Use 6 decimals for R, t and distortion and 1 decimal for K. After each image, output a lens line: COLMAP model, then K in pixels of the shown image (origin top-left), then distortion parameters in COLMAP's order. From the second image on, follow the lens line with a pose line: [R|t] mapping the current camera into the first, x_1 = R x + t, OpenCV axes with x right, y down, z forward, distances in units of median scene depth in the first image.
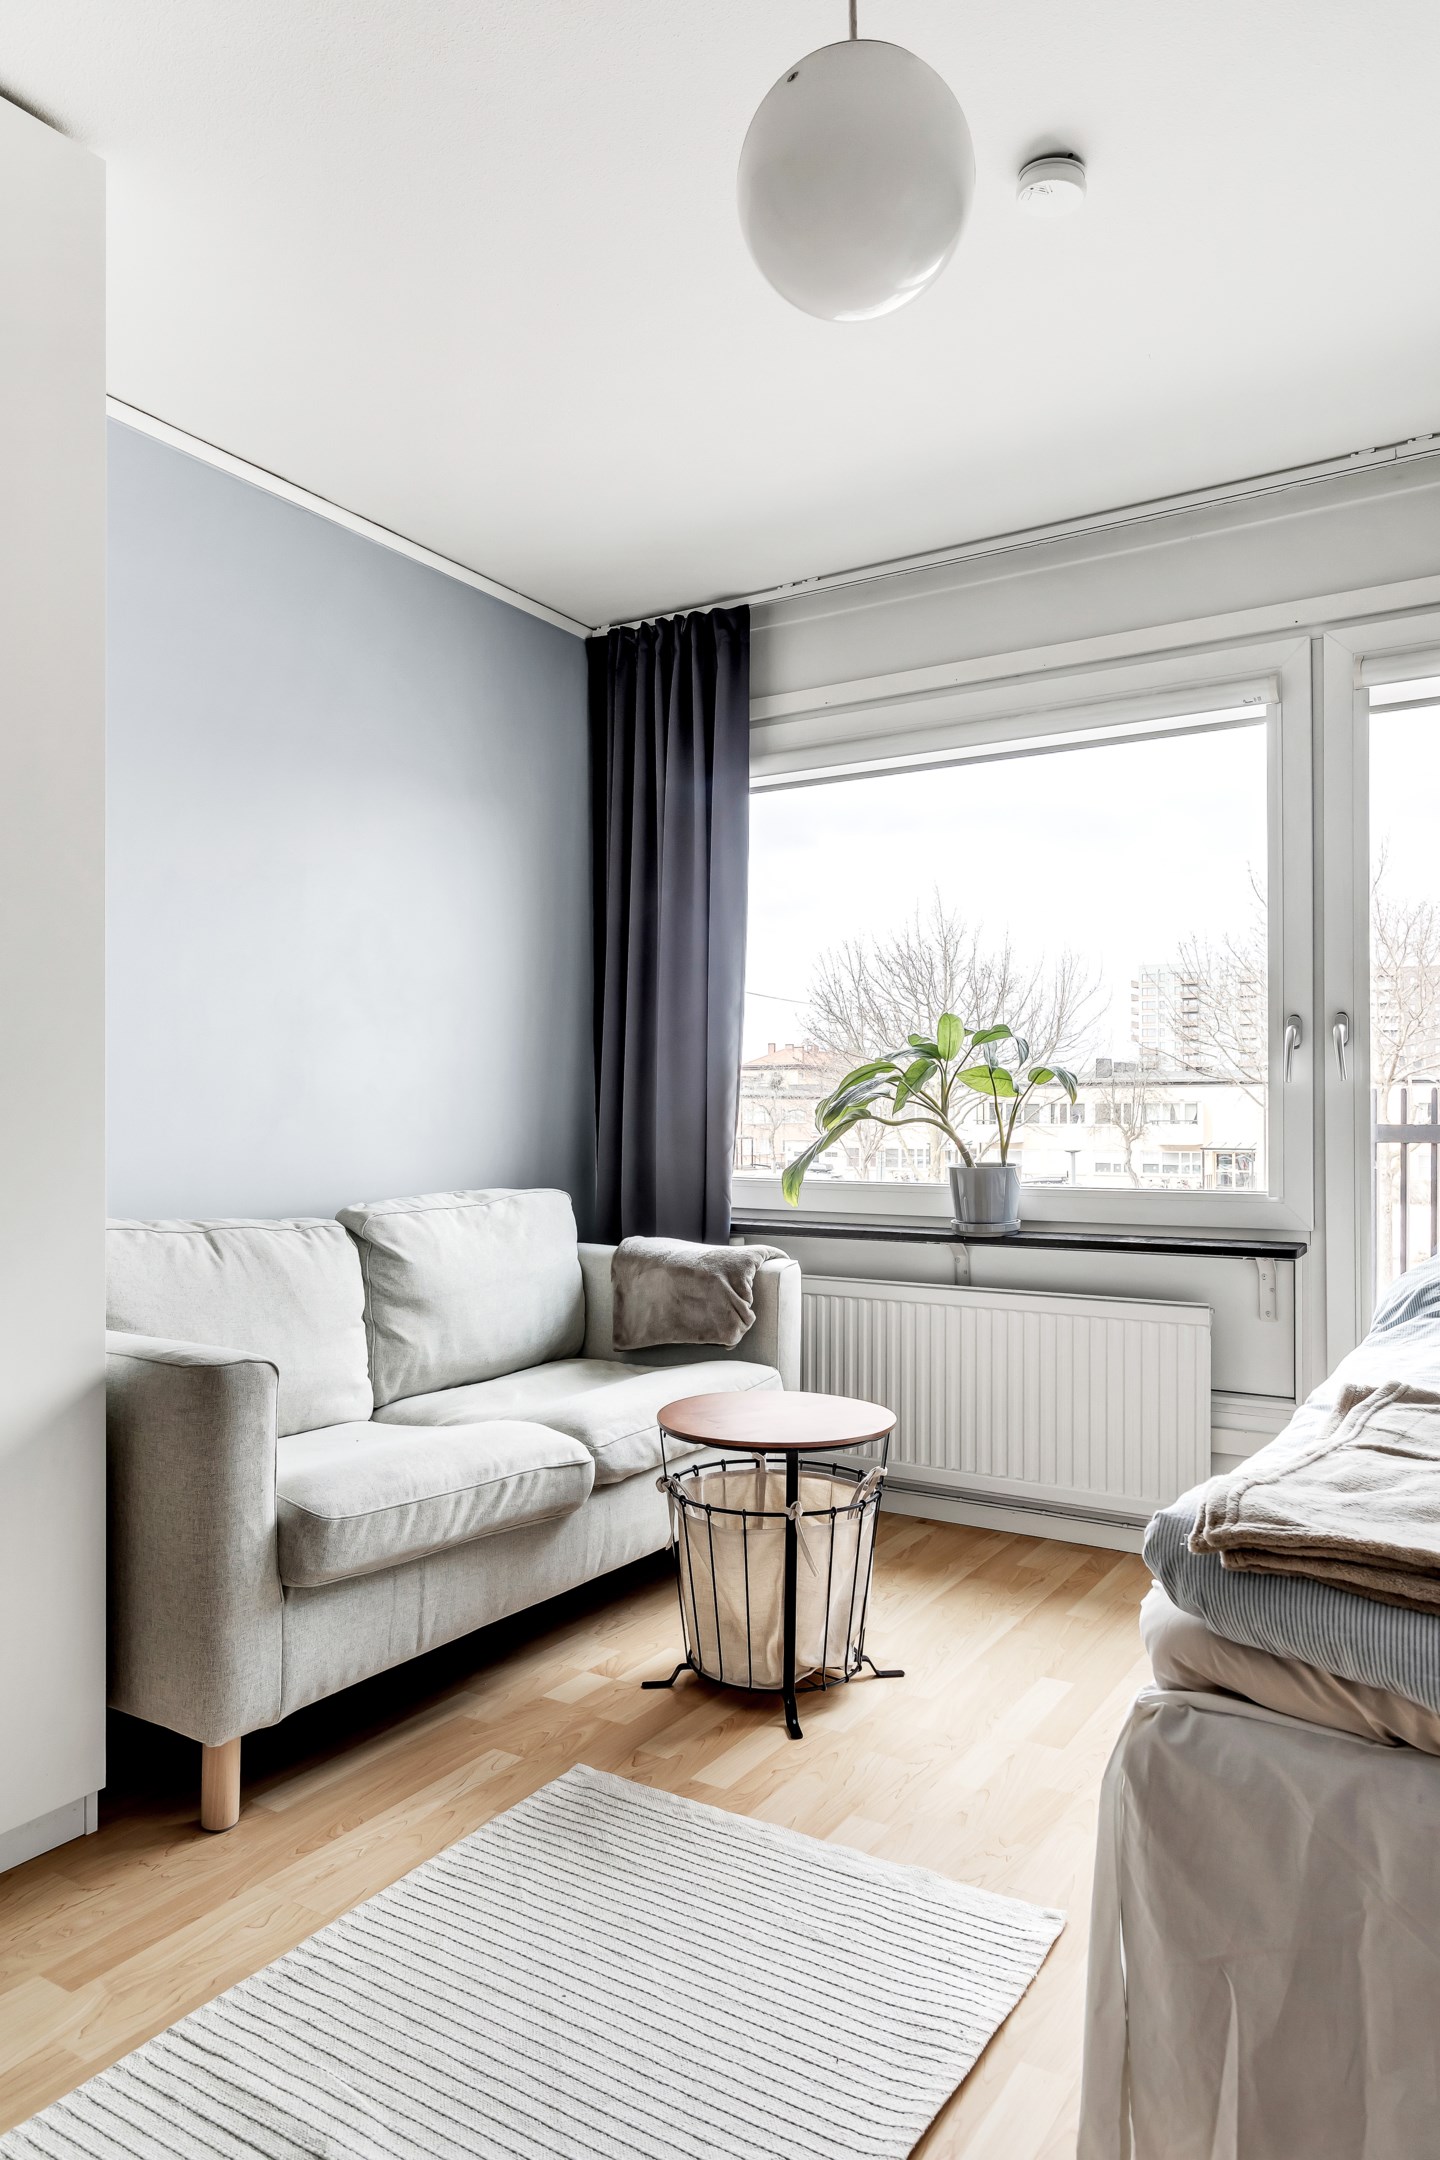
lens RADIAL K [[1370.5, 0, 785.7], [0, 1370.5, 1122.8], [0, 0, 1]] dist [-0.006726, 0.007634]
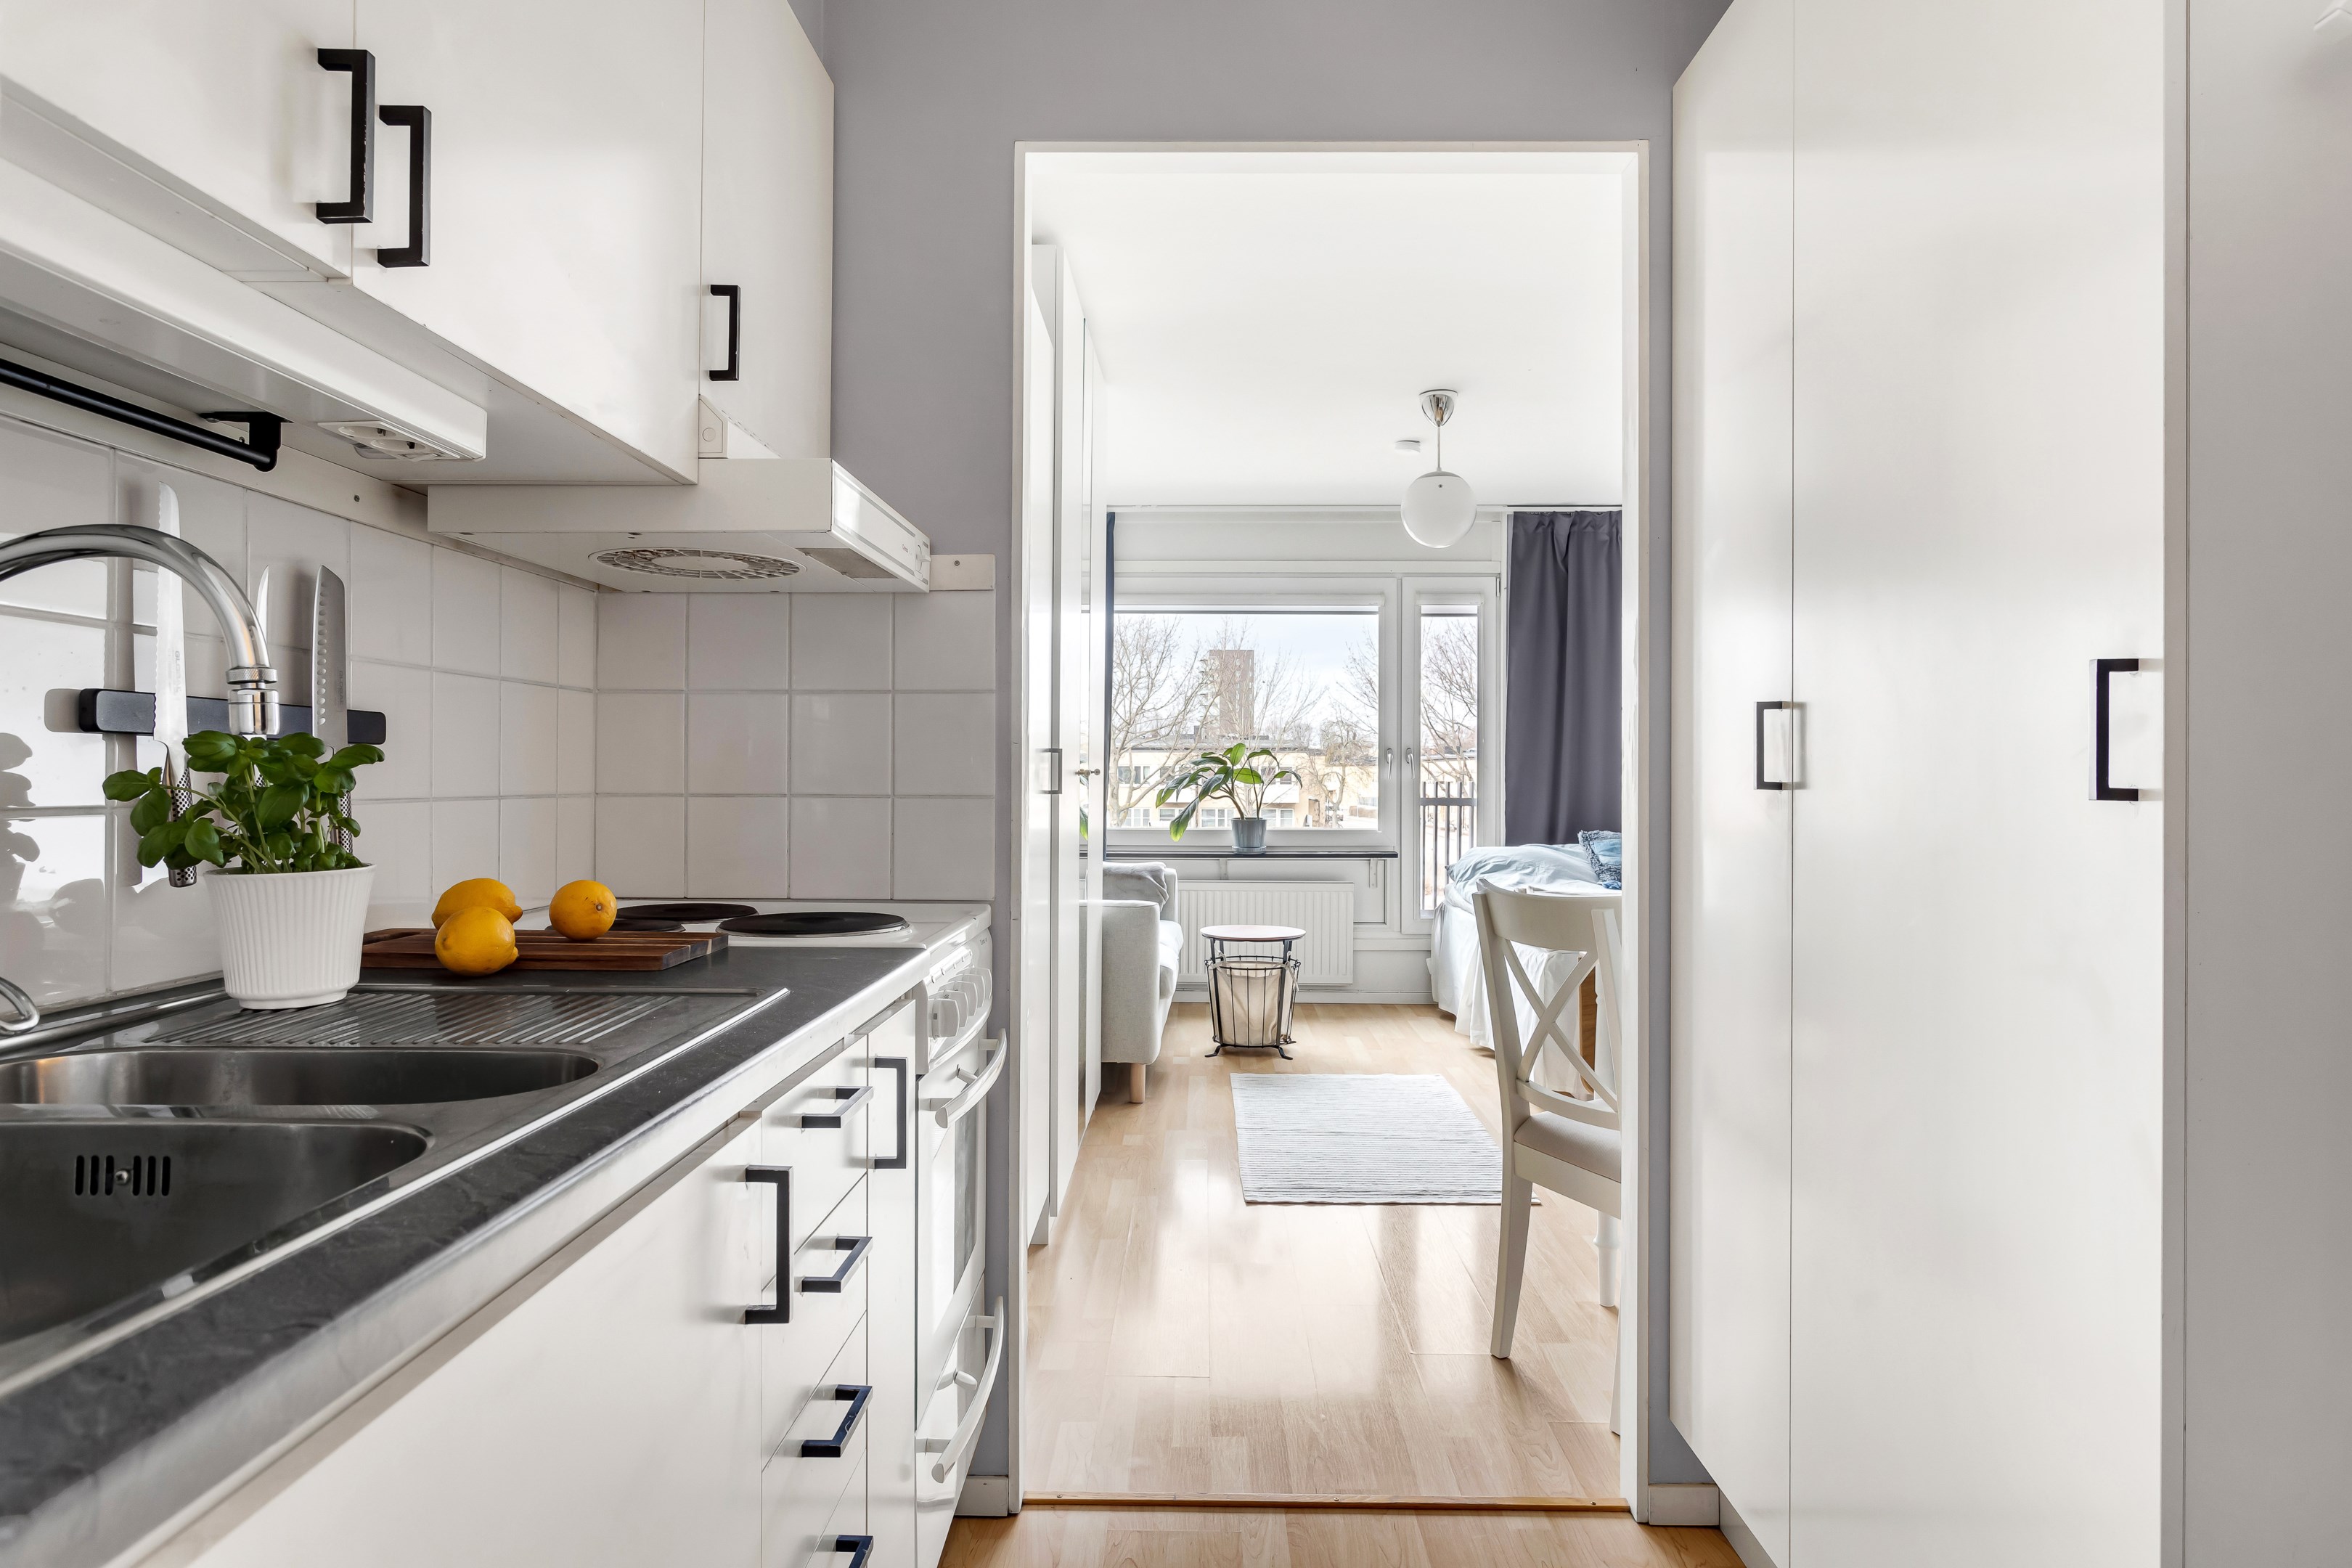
lens RADIAL K [[1326.7, 0, 1182.8], [0, 1326.7, 787.3], [0, 0, 1]] dist [-0.003943, -0.000080]
pose [[0.857480, -0.002030, 0.514514, -0.944698], [-0.001399, 0.999979, 0.006278, -0.026585], [-0.514516, -0.006103, 0.857459, -0.618328]]
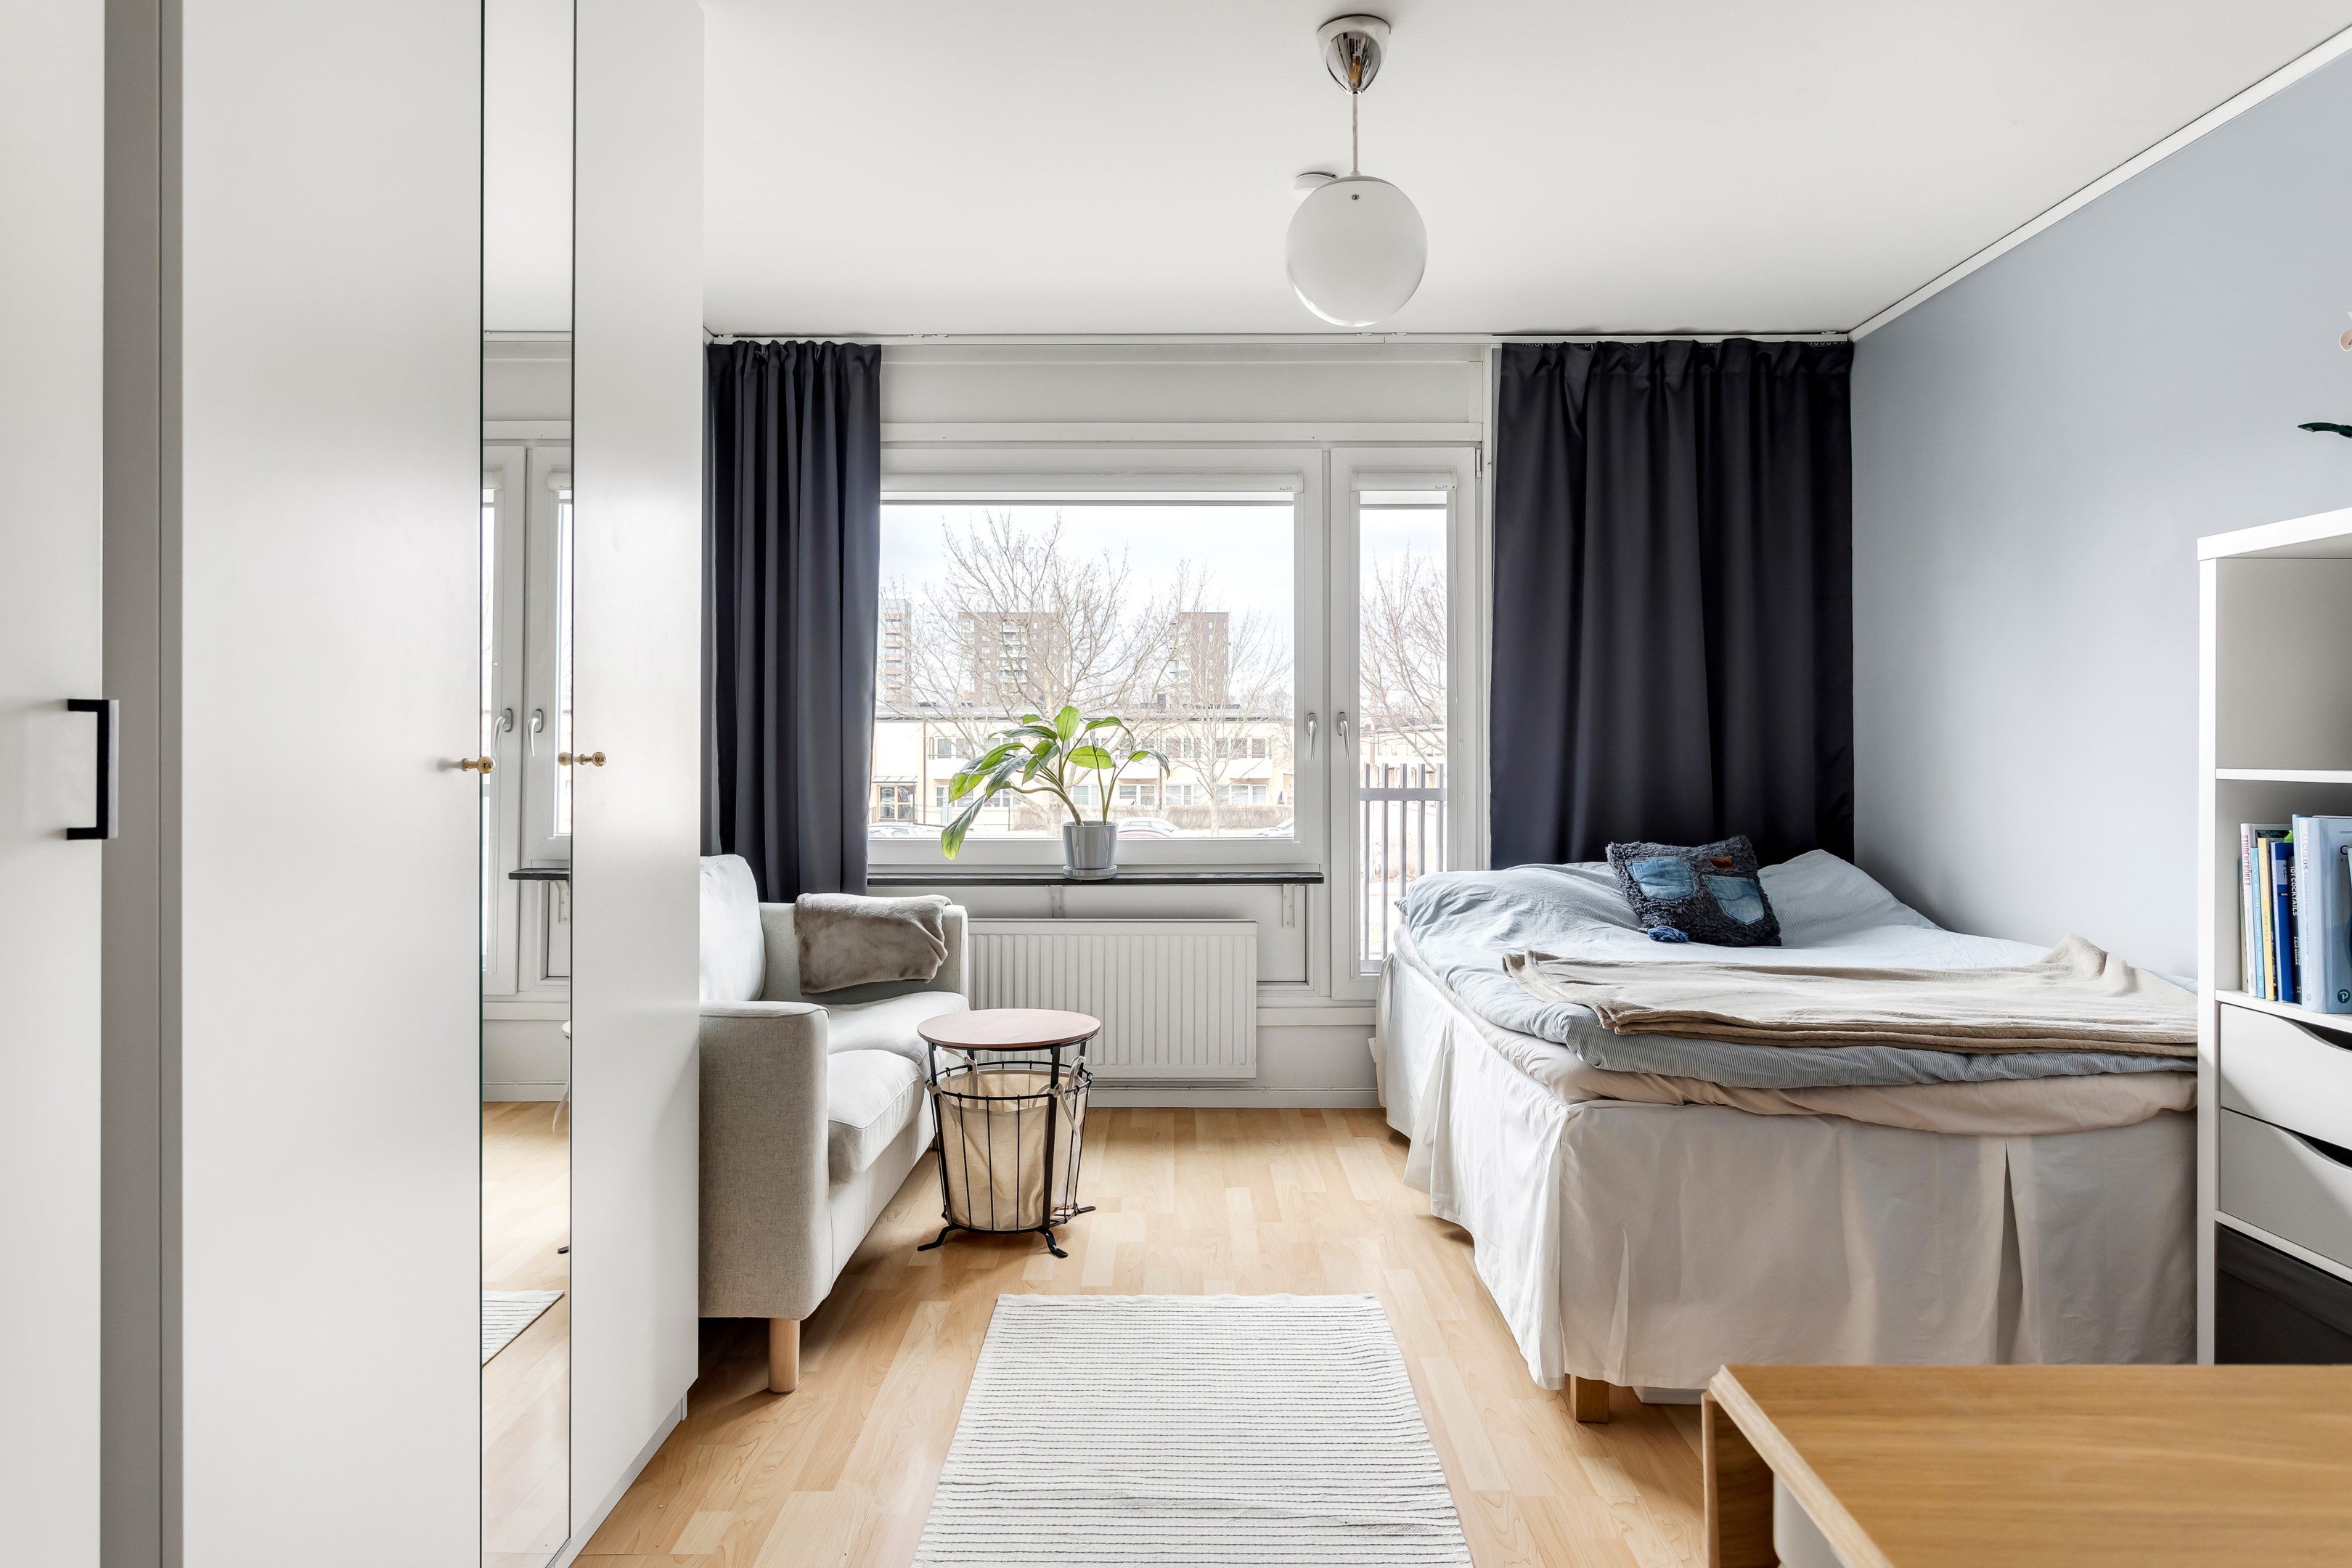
lens RADIAL K [[1397.7, 0, 1178.5], [0, 1397.7, 764.8], [0, 0, 1]] dist [0.003305, 0.000666]
pose [[0.851017, -0.007182, 0.525089, -0.475401], [0.002556, 0.999951, 0.009535, -0.036029], [-0.525132, -0.006772, 0.850994, -0.156039]]
